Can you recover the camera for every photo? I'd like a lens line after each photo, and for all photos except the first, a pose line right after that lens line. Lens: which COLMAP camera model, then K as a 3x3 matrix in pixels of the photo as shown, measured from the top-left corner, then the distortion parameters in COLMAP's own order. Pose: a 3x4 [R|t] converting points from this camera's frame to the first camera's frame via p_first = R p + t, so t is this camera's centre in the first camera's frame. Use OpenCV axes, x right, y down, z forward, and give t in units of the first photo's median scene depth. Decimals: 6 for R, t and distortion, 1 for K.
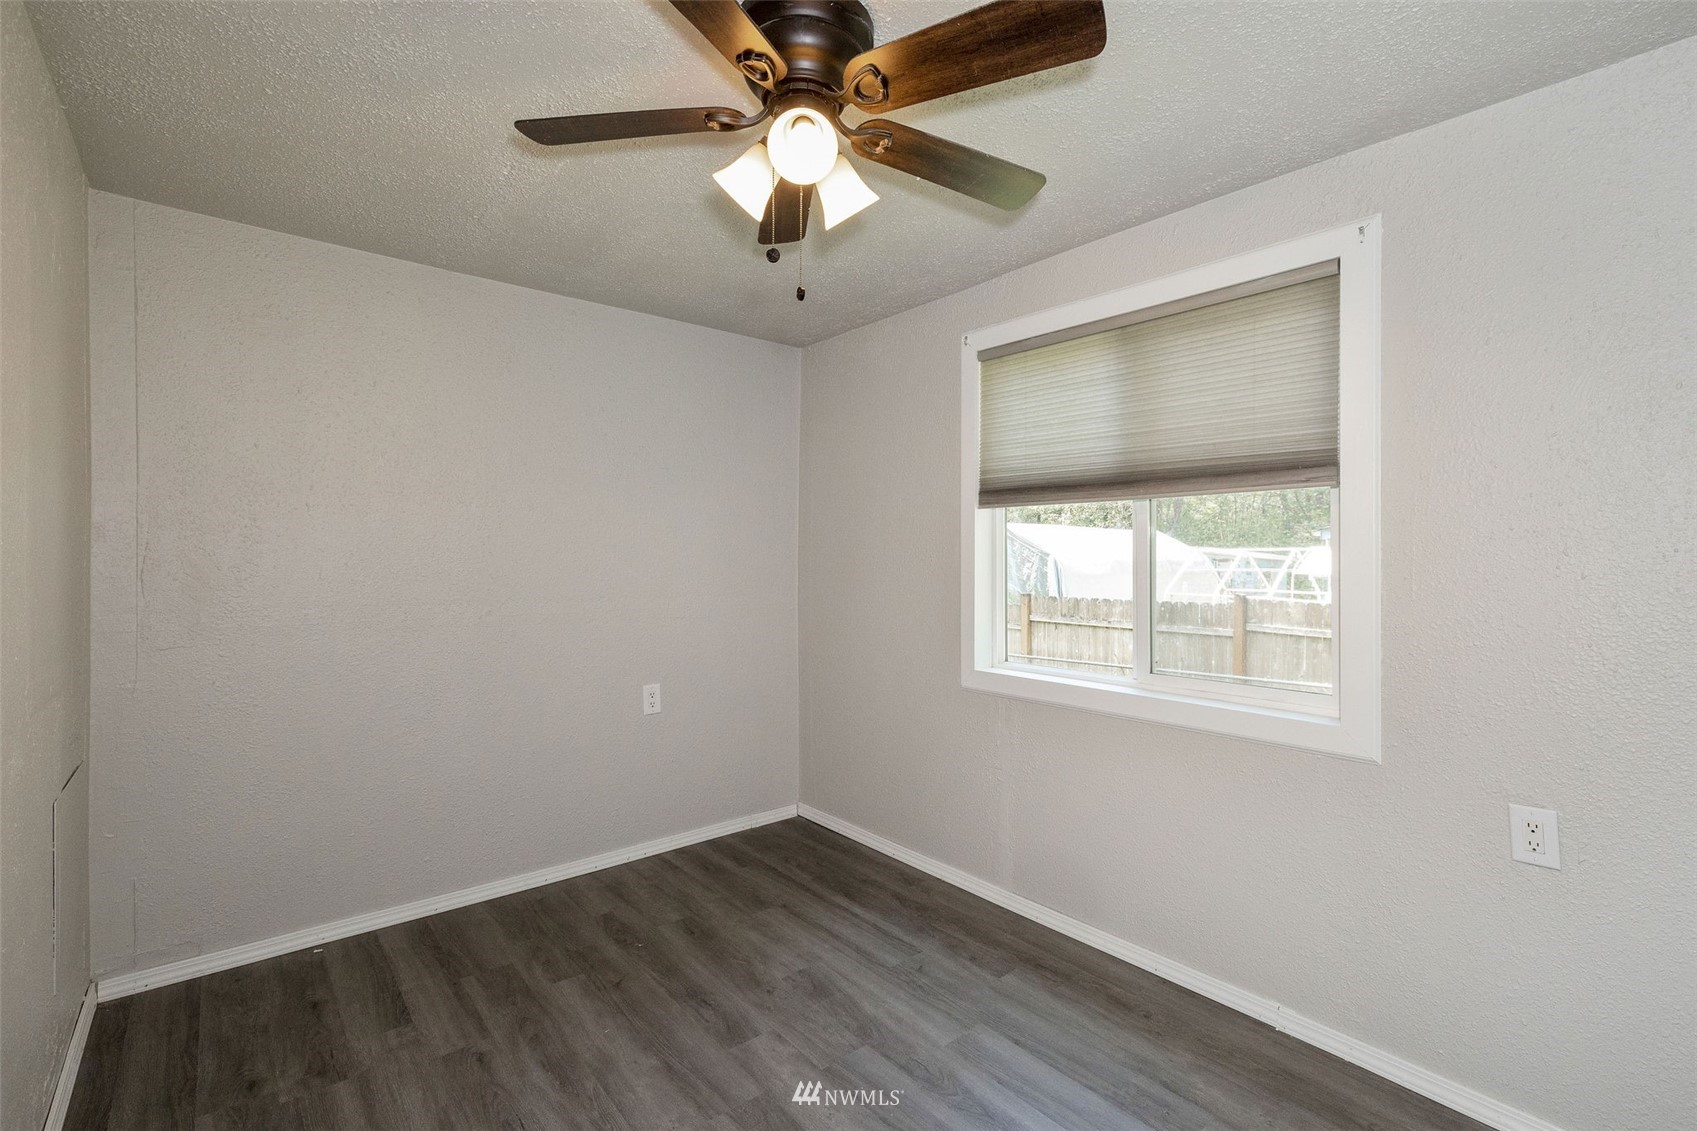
lens RADIAL K [[744.0, 0, 847.6], [0, 744.0, 554.4], [0, 0, 1]] dist [0.000099, -0.000311]
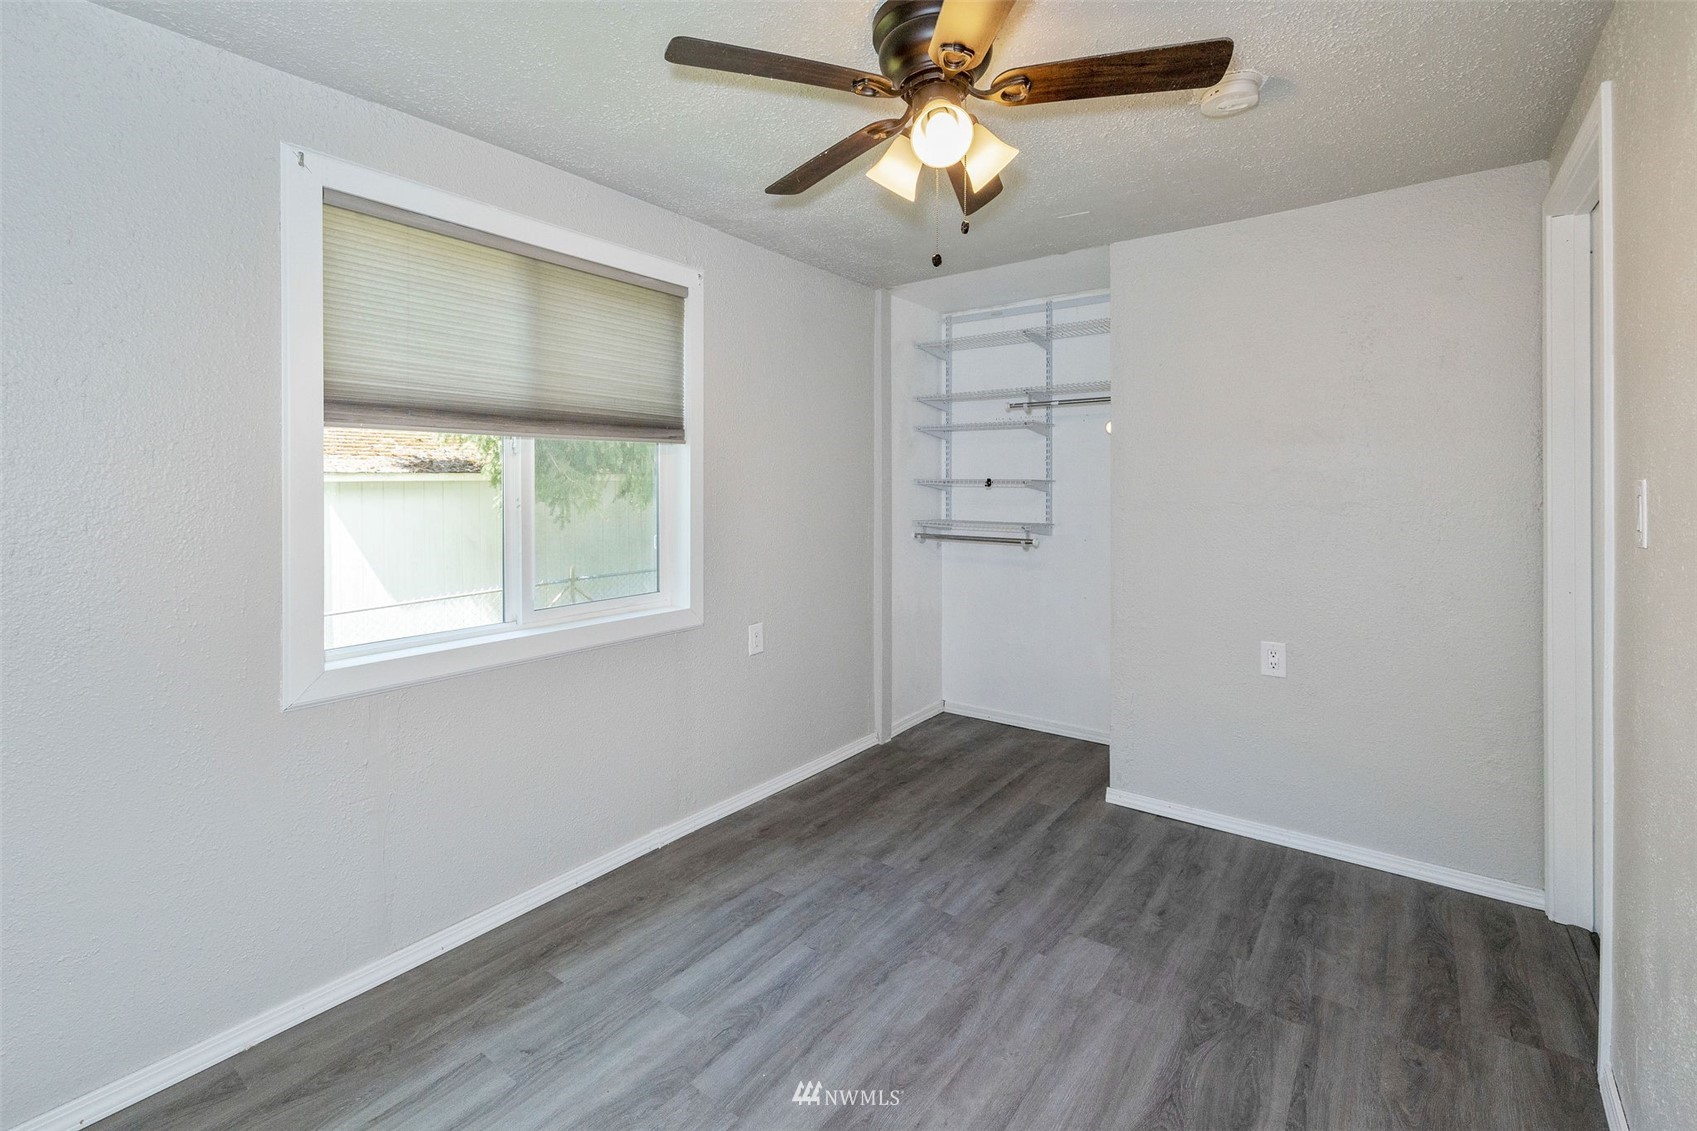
lens RADIAL K [[744.0, 0, 824.7], [0, 744.0, 492.9], [0, 0, 1]] dist [0.000099, -0.000311]
pose [[-0.196528, -0.009655, 0.980451, -0.668252], [0.005179, 0.999927, 0.010885, -0.008214], [-0.980485, 0.007217, -0.196464, 0.829349]]
